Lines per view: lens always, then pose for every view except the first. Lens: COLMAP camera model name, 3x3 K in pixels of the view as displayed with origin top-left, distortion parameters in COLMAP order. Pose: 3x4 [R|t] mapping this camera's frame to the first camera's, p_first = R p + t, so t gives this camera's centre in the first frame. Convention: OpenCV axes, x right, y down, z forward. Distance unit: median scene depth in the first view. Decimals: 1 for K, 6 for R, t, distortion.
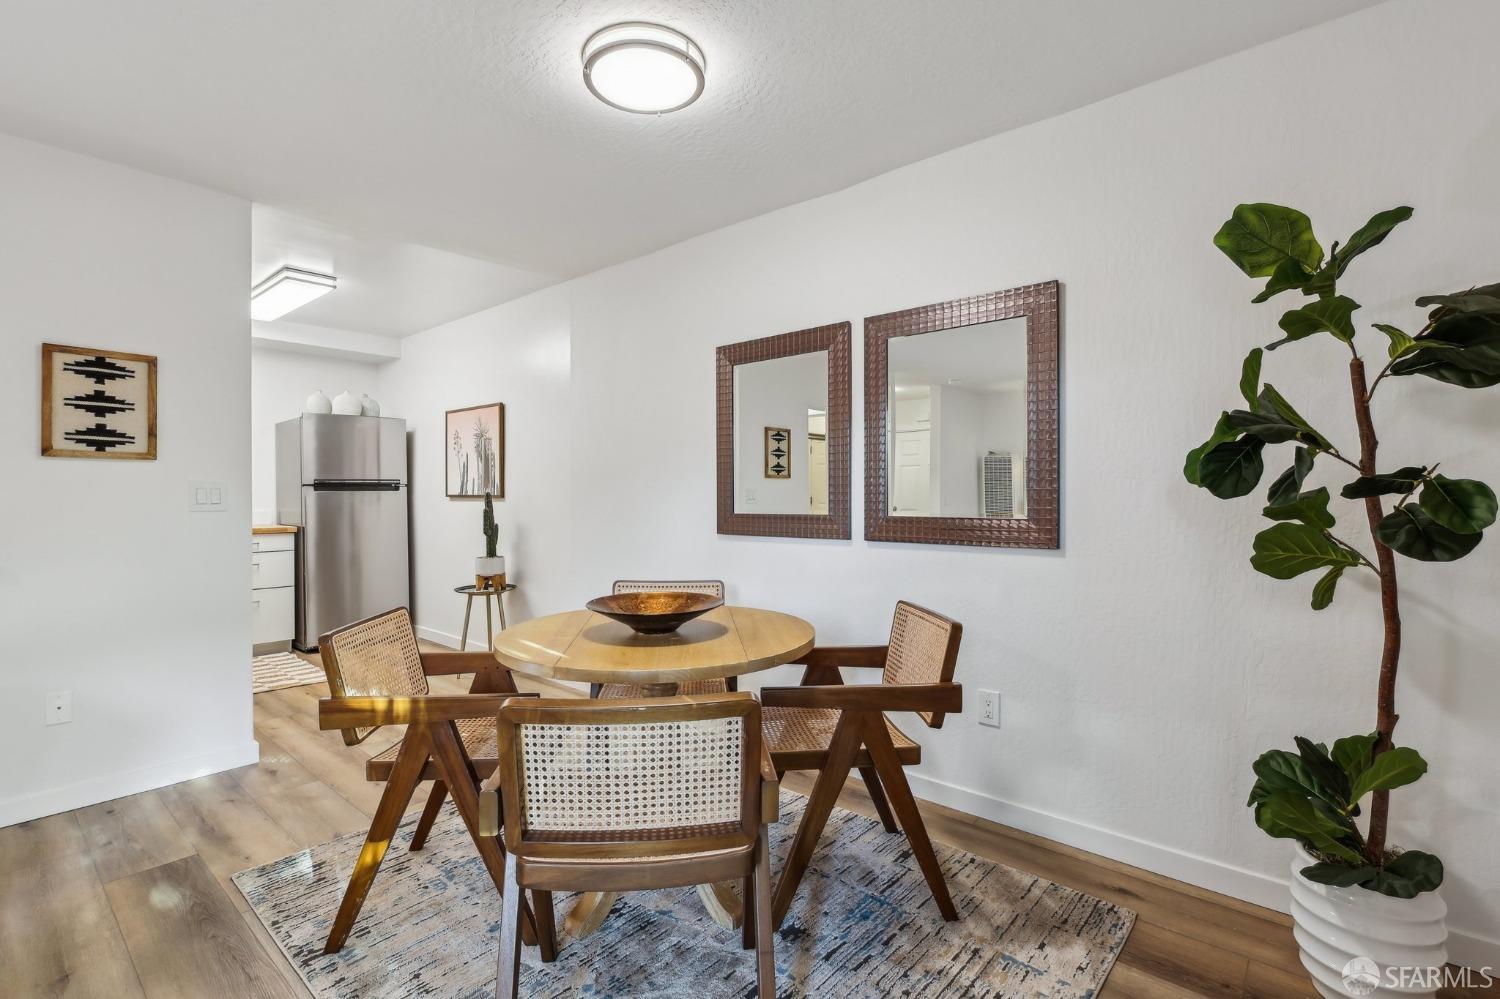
lens RADIAL K [[690.7, 0, 741.8], [0, 690.7, 499.5], [0, 0, 1]] dist [-0.003274, 0.002394]
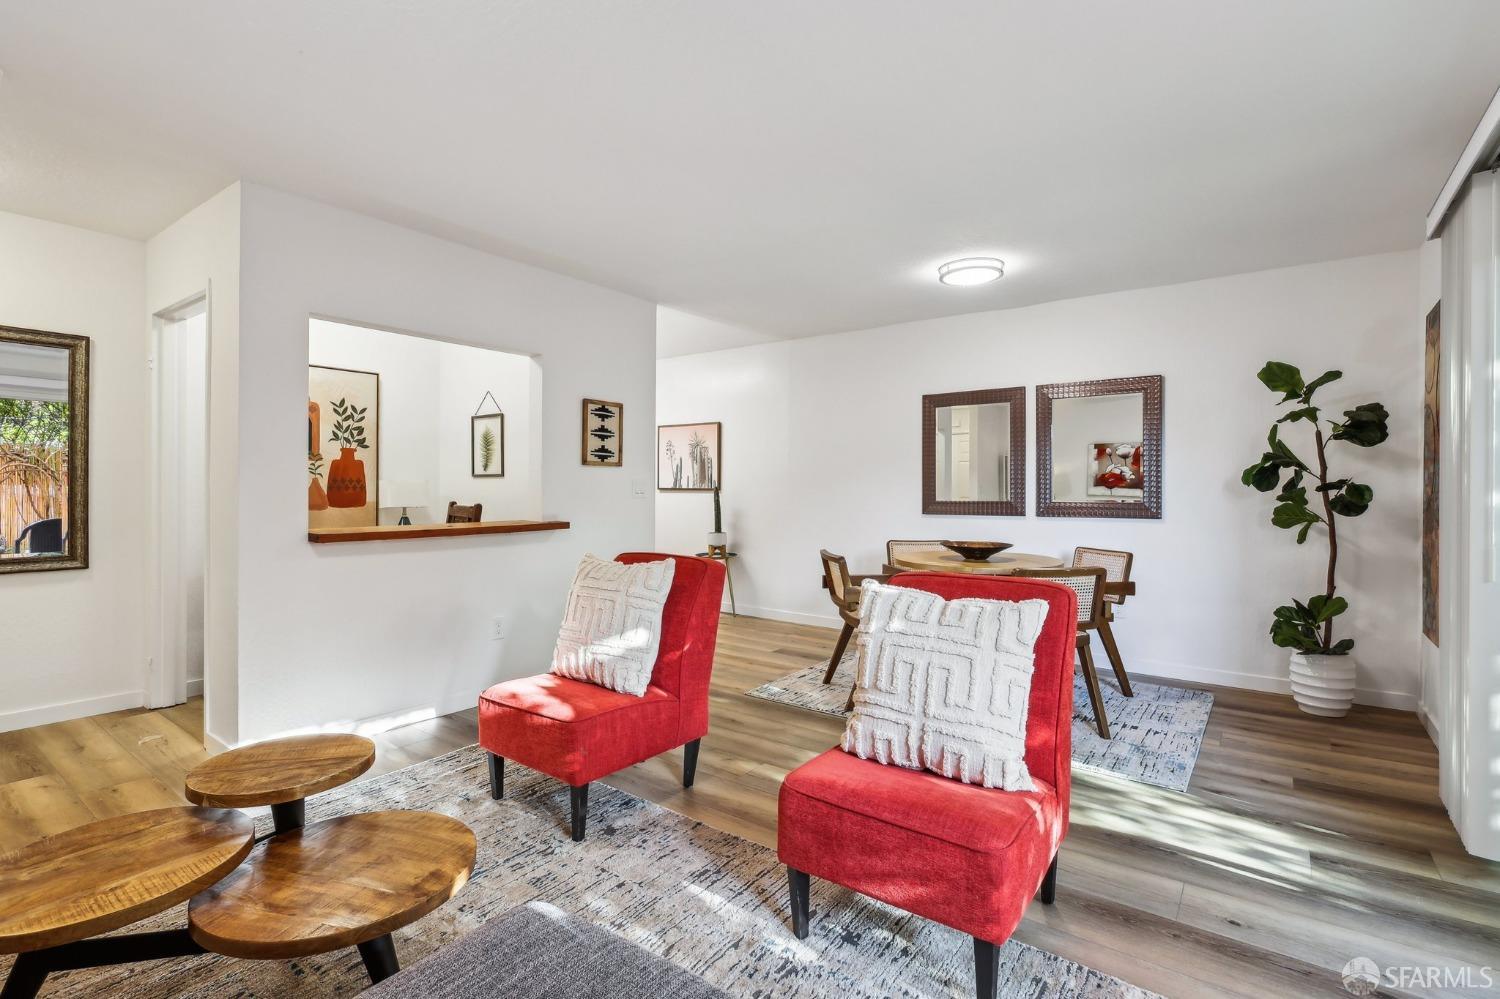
lens RADIAL K [[690.7, 0, 745.4], [0, 690.7, 489.2], [0, 0, 1]] dist [-0.003274, 0.002394]
pose [[0.997484, 0.003455, 0.070811, -1.084121], [-0.003052, 0.999979, -0.005799, 0.008353], [-0.070830, 0.005569, 0.997473, -1.065763]]
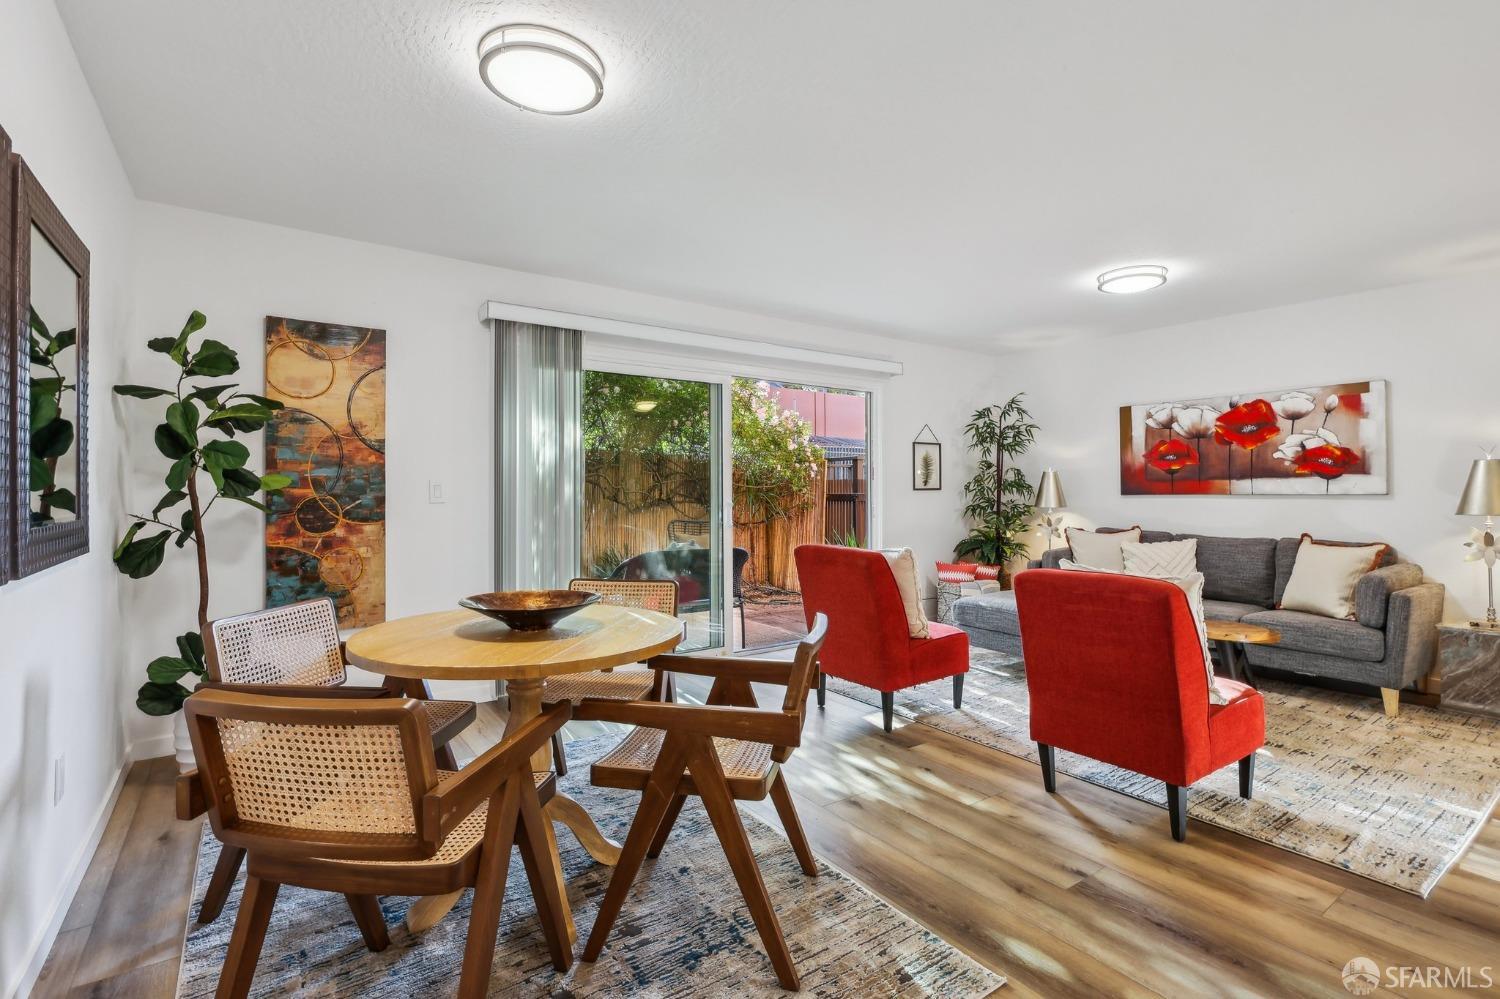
lens RADIAL K [[690.7, 0, 751.2], [0, 690.7, 500.6], [0, 0, 1]] dist [-0.003274, 0.002394]
pose [[-0.971806, -0.004035, 0.235747, -0.806496], [-0.000776, 0.999903, 0.013913, -0.008091], [-0.235780, 0.013337, -0.971715, 2.249286]]
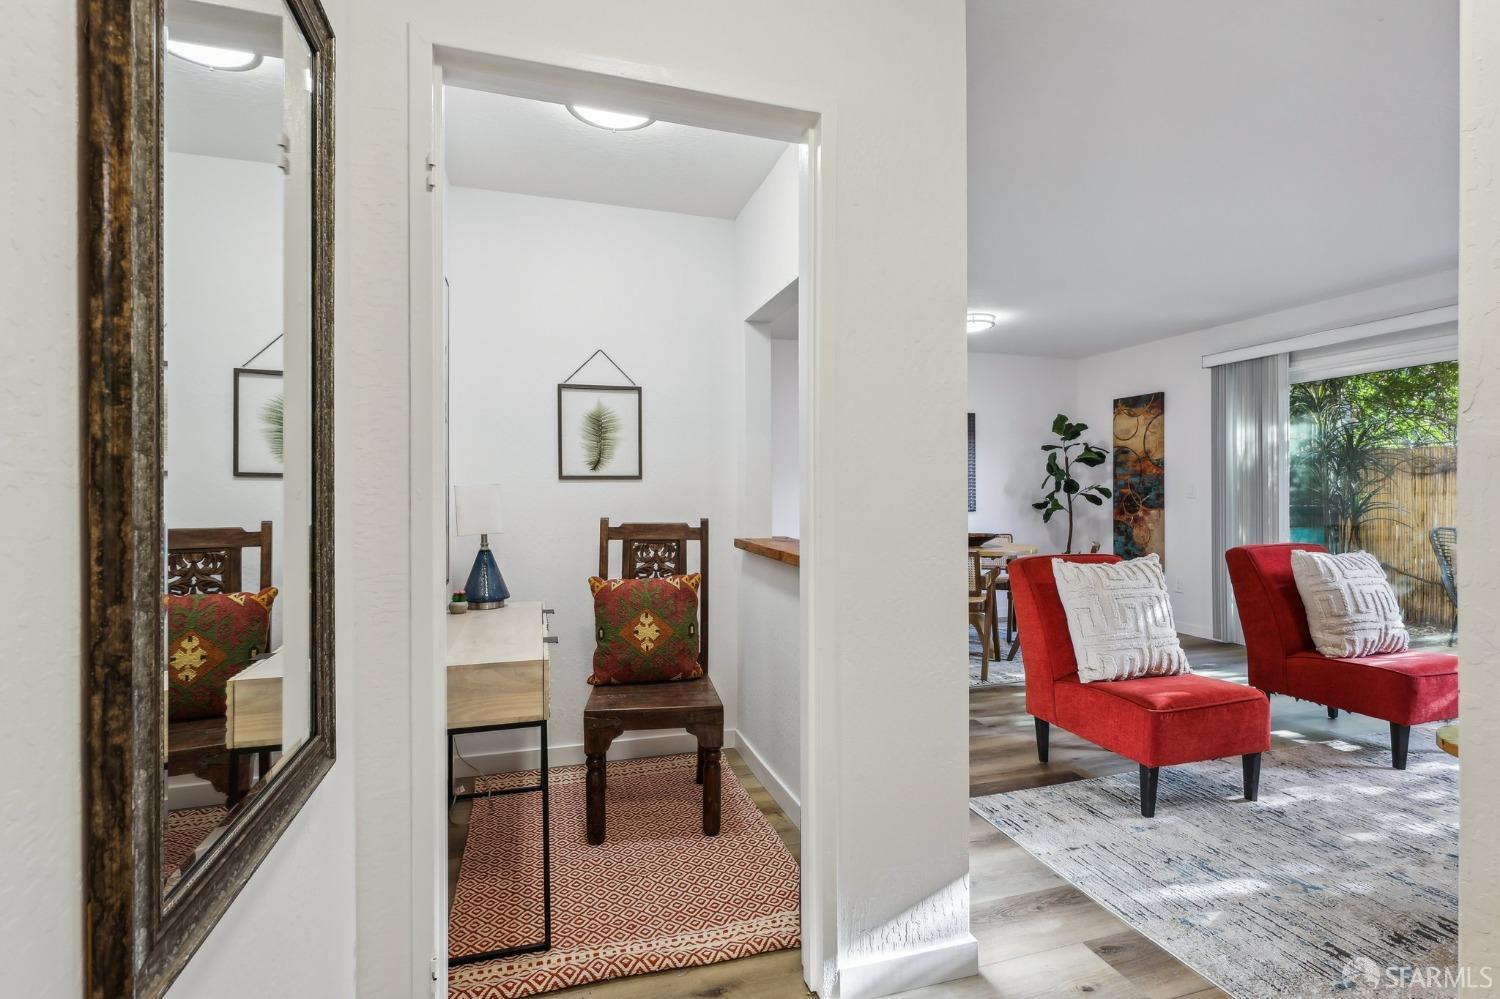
lens RADIAL K [[690.7, 0, 746.4], [0, 690.7, 493.6], [0, 0, 1]] dist [-0.003274, 0.002394]
pose [[0.529009, -0.005525, 0.848598, -3.203230], [0.011090, 0.999938, -0.000403, -0.010514], [-0.848544, 0.009624, 0.529038, 0.432626]]
